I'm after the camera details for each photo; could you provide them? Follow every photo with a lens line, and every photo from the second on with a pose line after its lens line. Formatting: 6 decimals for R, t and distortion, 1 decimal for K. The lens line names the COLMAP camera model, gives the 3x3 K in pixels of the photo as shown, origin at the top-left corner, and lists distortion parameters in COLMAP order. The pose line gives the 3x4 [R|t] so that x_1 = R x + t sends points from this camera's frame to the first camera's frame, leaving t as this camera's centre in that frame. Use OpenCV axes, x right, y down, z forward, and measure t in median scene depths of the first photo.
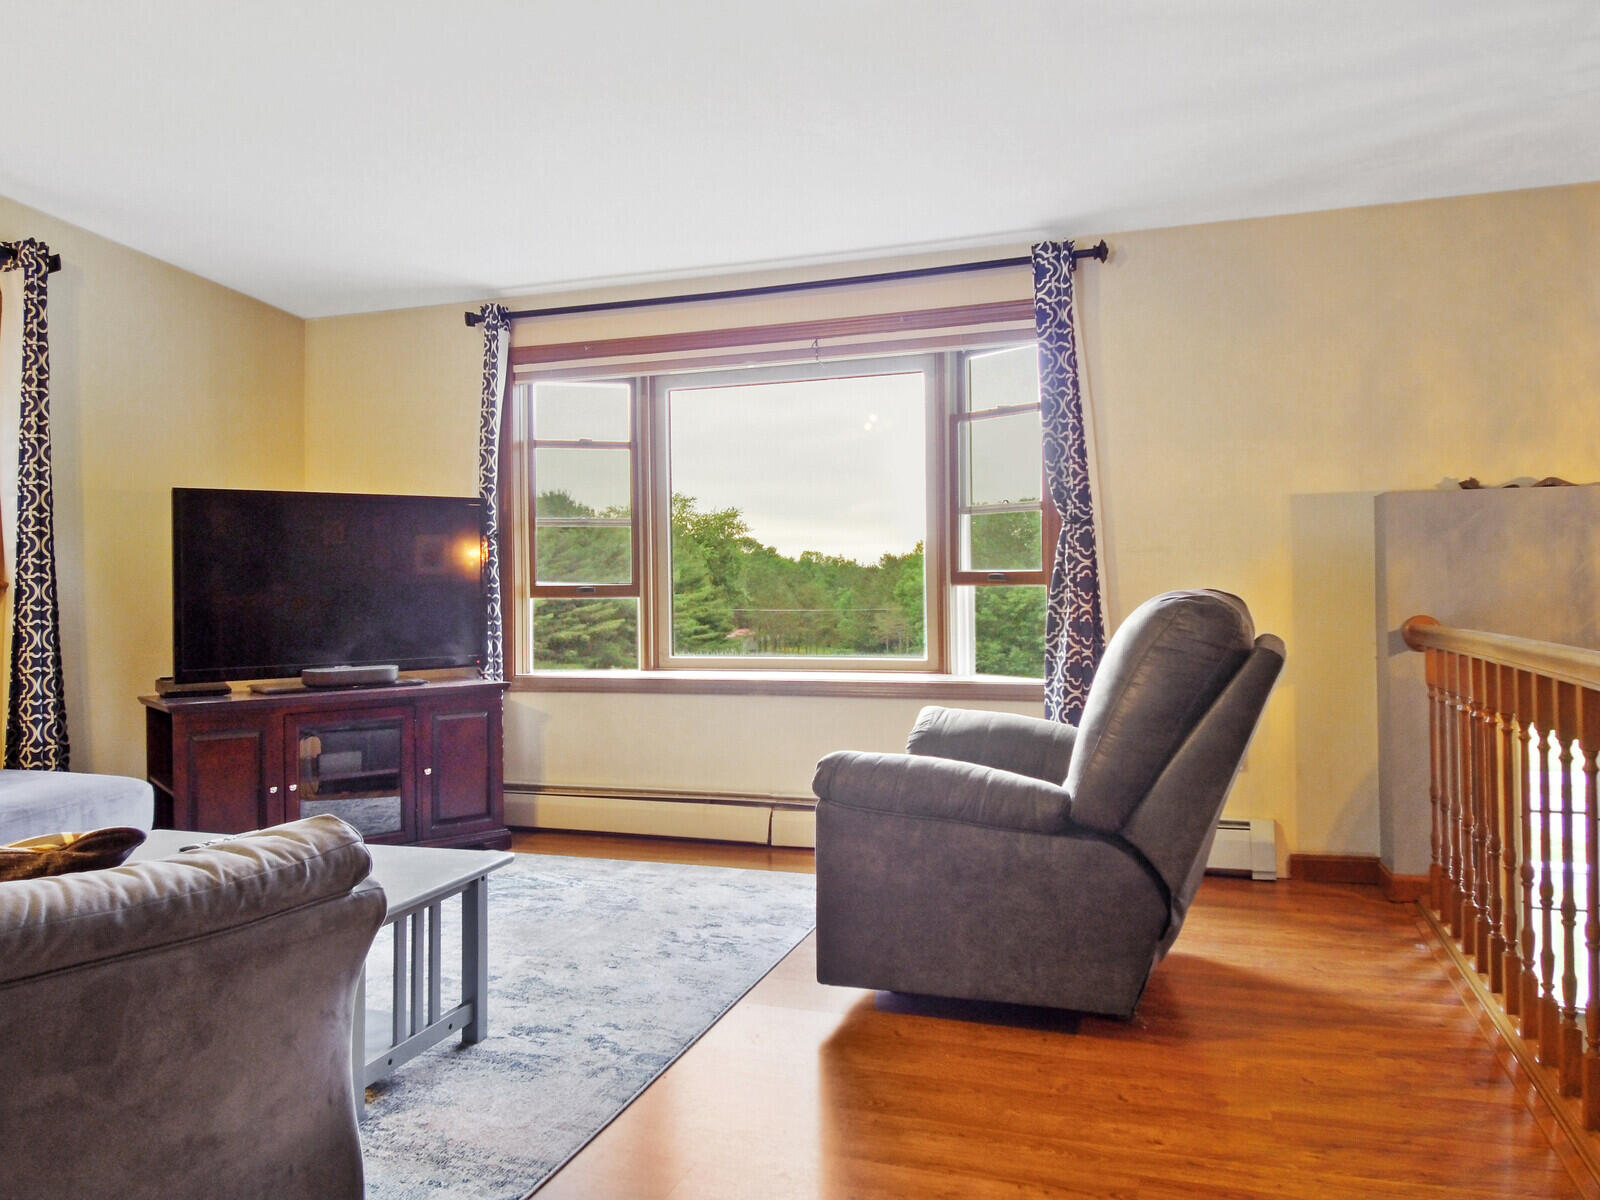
lens RADIAL K [[1161.6, 0, 798.6], [0, 1161.6, 569.7], [0, 0, 1]] dist [0.071720, -0.085519]
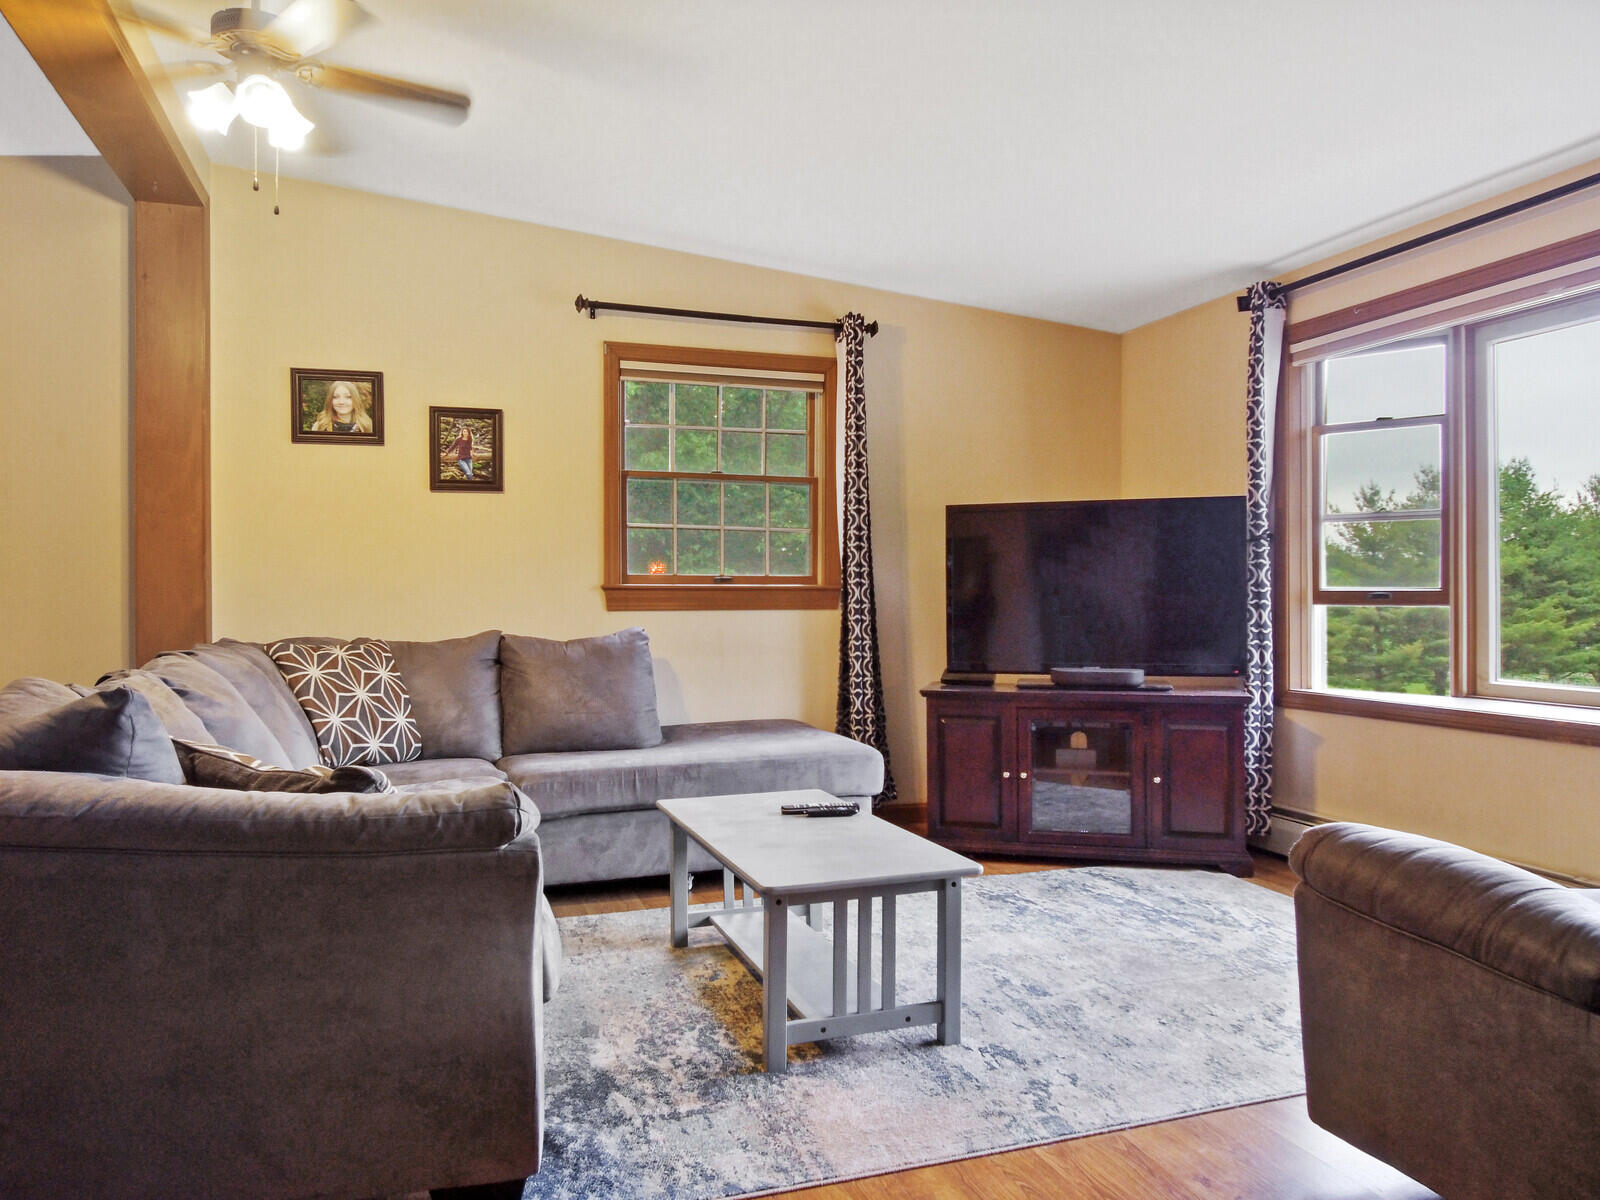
lens RADIAL K [[1123.9, 0, 800.0], [0, 1123.9, 600.0], [0, 0, 1]] dist [0.069043, -0.079846]
pose [[0.621096, 0.013756, -0.783614, 0.261585], [0.005108, 0.999754, 0.021599, -0.000087], [0.783718, -0.017418, 0.620872, 0.197746]]
